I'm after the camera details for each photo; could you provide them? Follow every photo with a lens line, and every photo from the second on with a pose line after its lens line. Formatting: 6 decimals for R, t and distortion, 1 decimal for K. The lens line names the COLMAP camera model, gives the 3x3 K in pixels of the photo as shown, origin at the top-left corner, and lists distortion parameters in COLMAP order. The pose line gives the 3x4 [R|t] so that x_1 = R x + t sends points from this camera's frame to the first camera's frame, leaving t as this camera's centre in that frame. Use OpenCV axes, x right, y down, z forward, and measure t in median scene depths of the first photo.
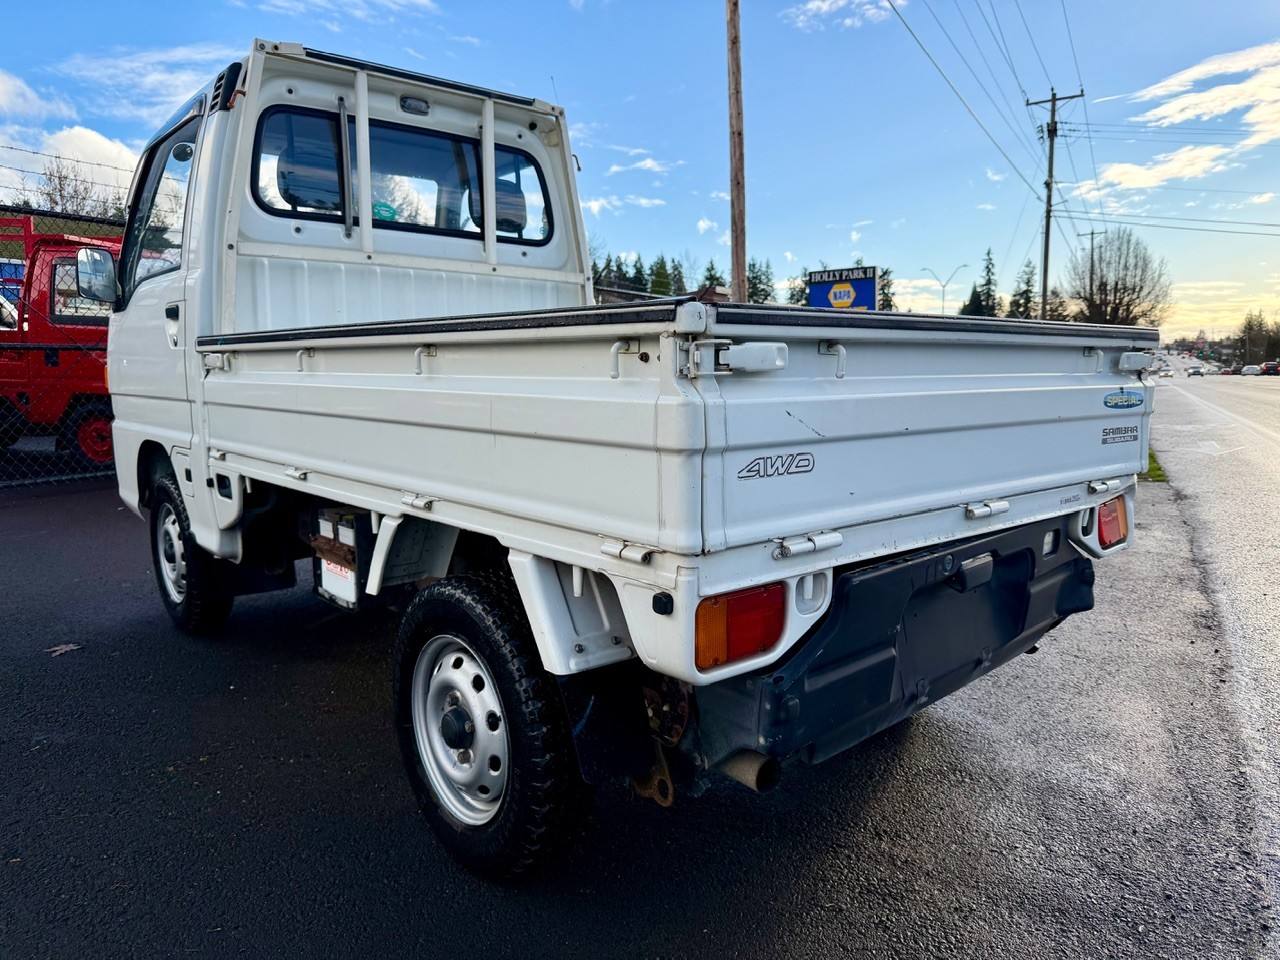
lens RADIAL K [[895.7, 0, 654.7], [0, 895.7, 480.0], [0, 0, 1]] dist [0.038514, -0.050213]
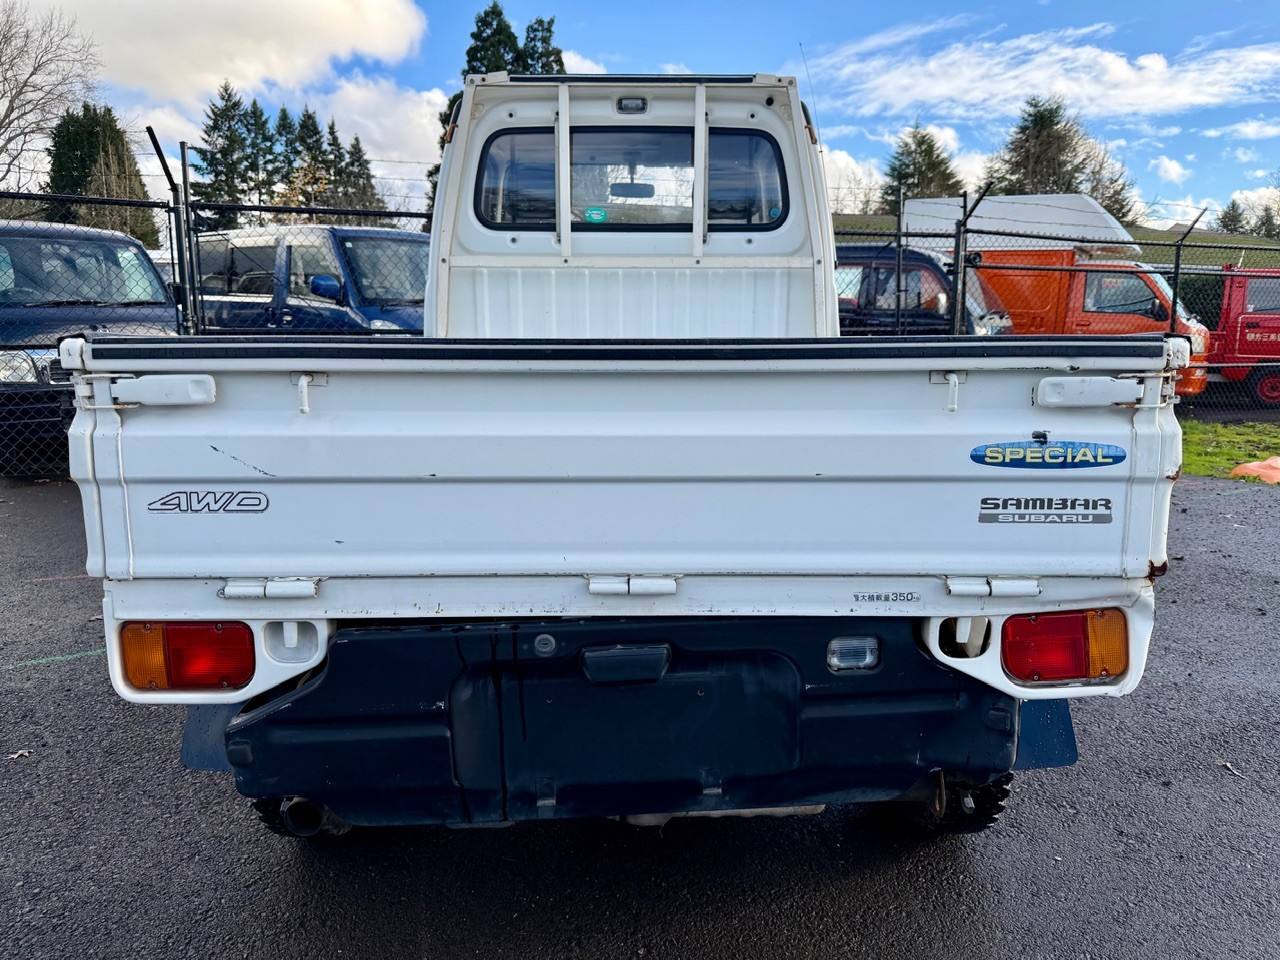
lens RADIAL K [[923.0, 0, 638.0], [0, 923.0, 474.3], [0, 0, 1]] dist [0.068416, -0.116656]
pose [[0.754968, 0.092825, -0.649159, 0.464646], [-0.080953, 0.995551, 0.048208, -0.053671], [0.650746, 0.016156, 0.759124, 0.218952]]
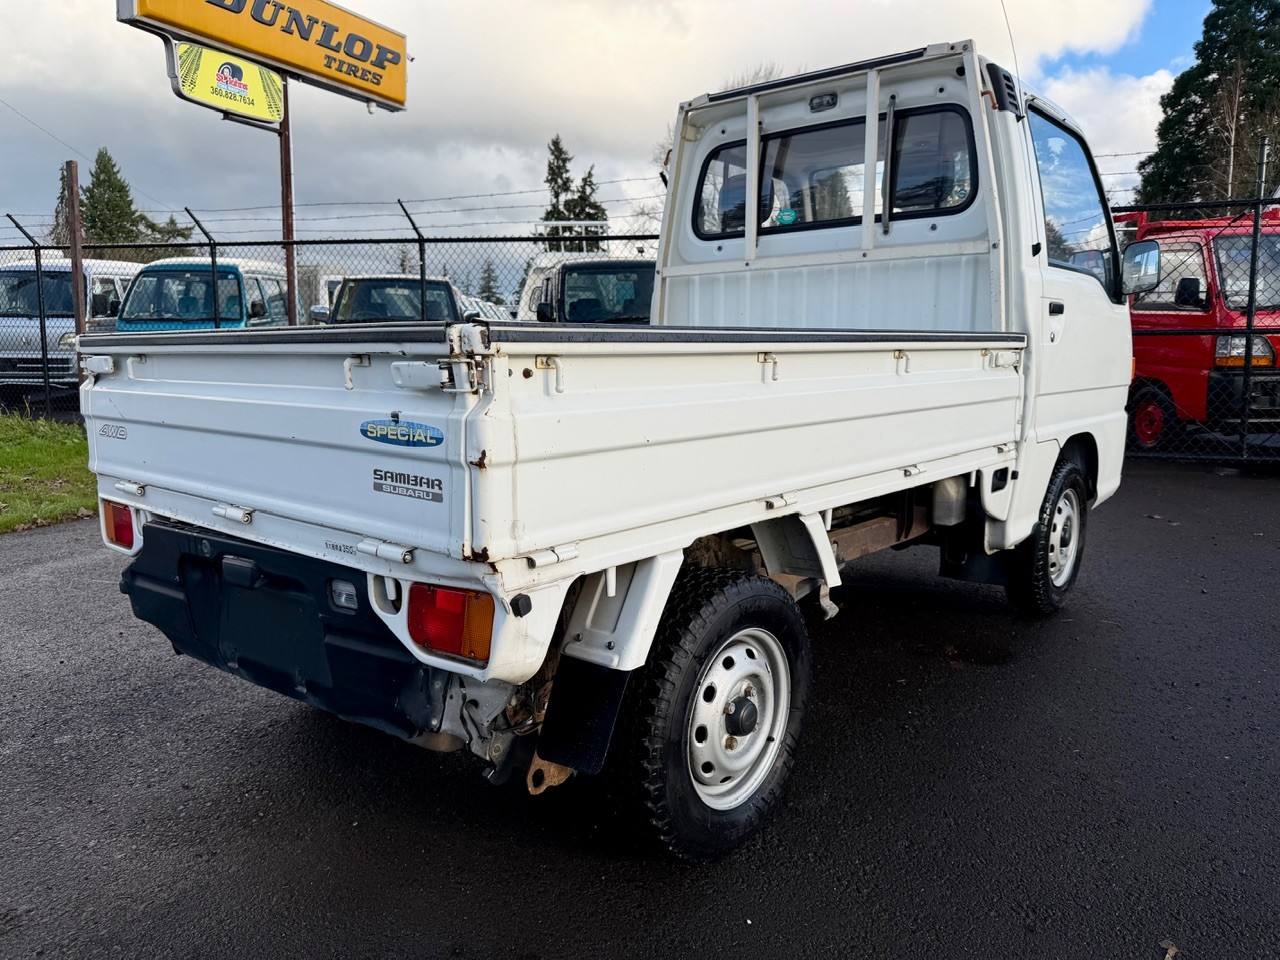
lens RADIAL K [[921.0, 0, 620.1], [0, 921.0, 455.7], [0, 0, 1]] dist [0.041816, -0.085411]
pose [[0.124947, 0.113664, -0.985631, 0.780493], [-0.120346, 0.987817, 0.098660, -0.102058], [0.984838, 0.106290, 0.137104, 0.687241]]
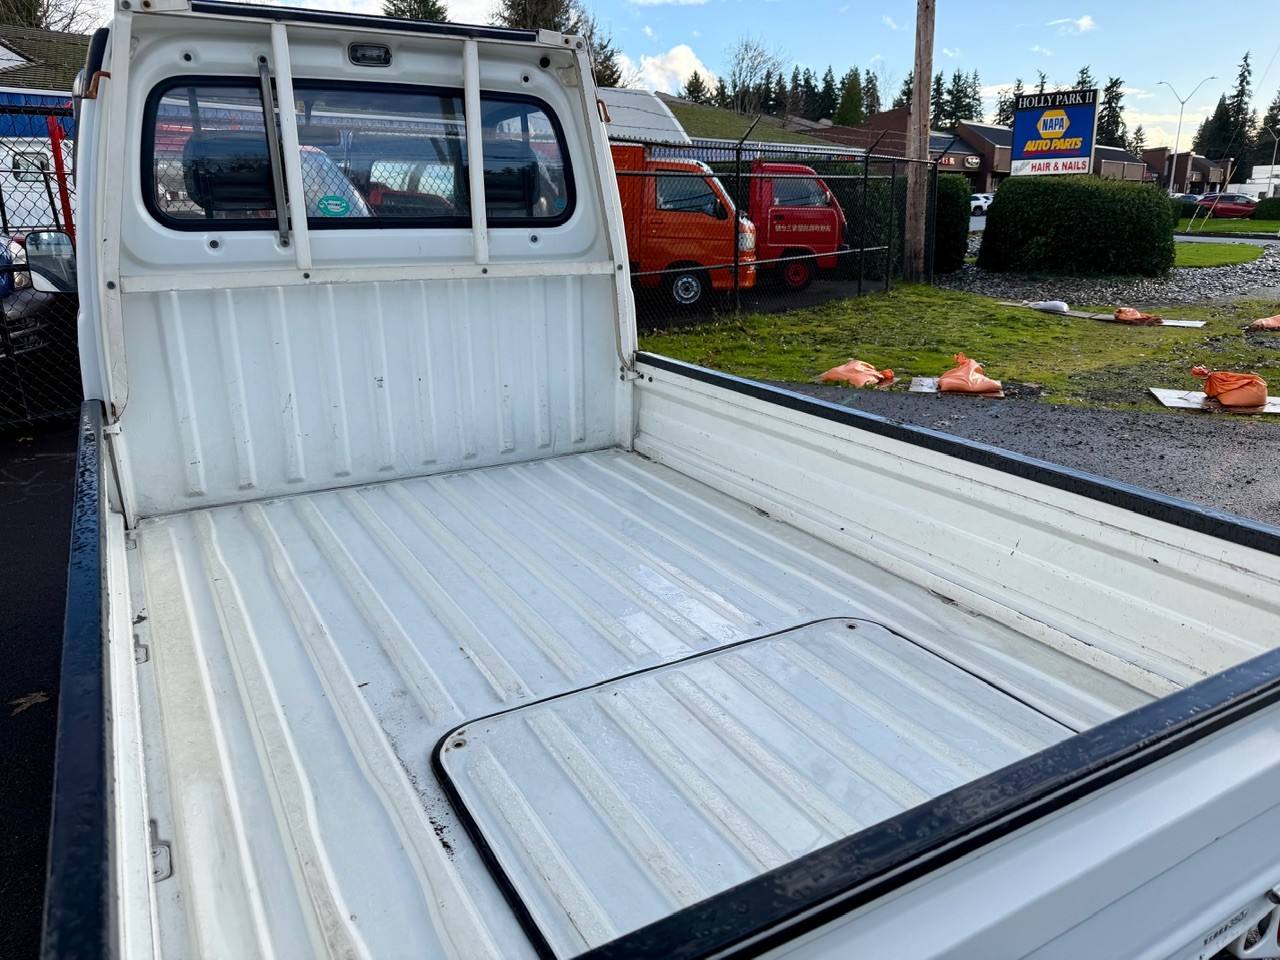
lens RADIAL K [[904.7, 0, 654.1], [0, 904.7, 484.1], [0, 0, 1]] dist [-0.004293, -0.003692]
pose [[0.981627, 0.062596, -0.180248, 0.119210], [-0.028372, 0.982040, 0.186528, -0.216731], [0.188687, -0.177987, 0.965773, 0.269880]]
